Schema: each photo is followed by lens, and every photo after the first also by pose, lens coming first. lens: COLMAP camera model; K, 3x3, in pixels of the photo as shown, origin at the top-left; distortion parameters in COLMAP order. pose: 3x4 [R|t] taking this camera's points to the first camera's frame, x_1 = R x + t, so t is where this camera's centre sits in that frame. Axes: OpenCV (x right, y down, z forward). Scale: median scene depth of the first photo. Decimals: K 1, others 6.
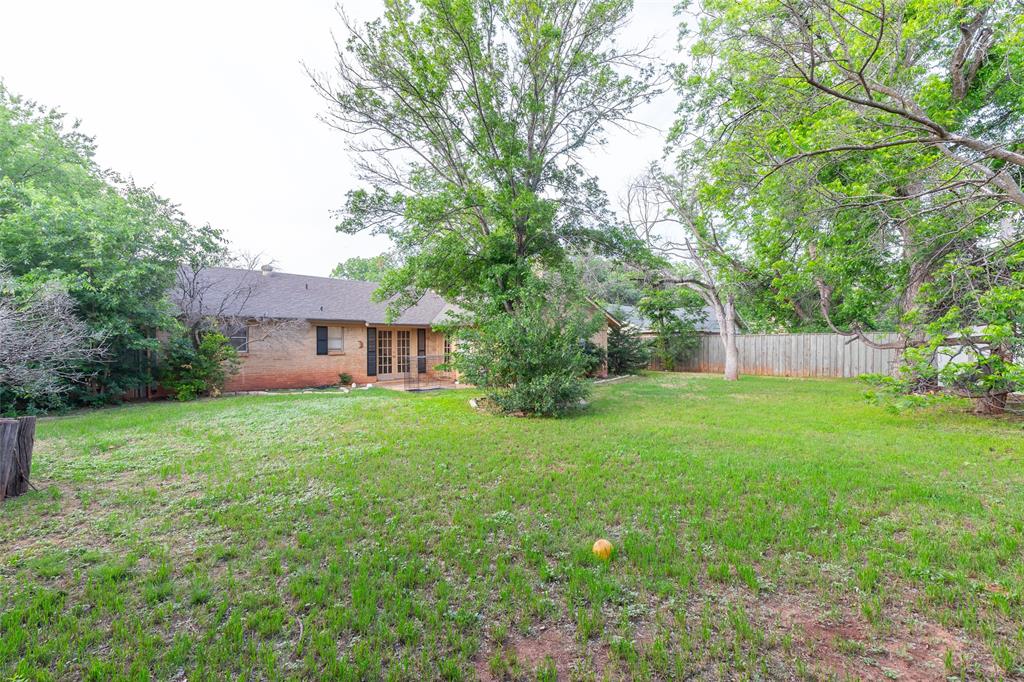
lens RADIAL K [[463.2, 0, 512.5], [0, 463.2, 341.1], [0, 0, 1]] dist [0.009986, -0.001510]
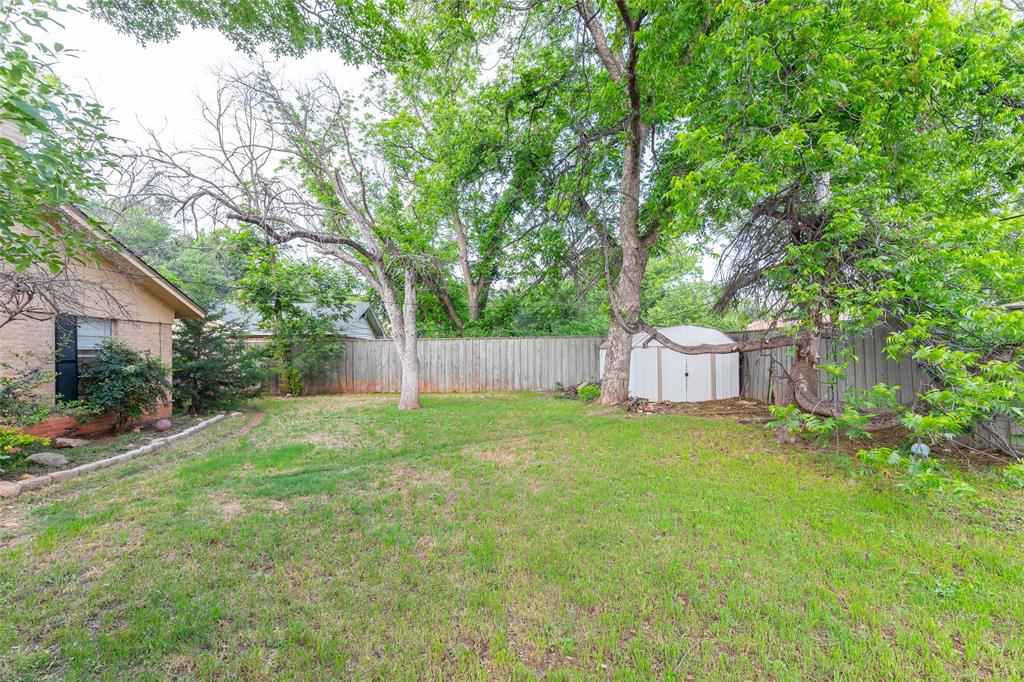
lens RADIAL K [[463.2, 0, 513.1], [0, 463.2, 343.4], [0, 0, 1]] dist [0.009986, -0.001510]
pose [[0.682883, 0.006696, 0.730497, 0.089211], [0.005550, 0.999882, -0.014353, 0.004991], [-0.730506, 0.013856, 0.682765, 0.392835]]
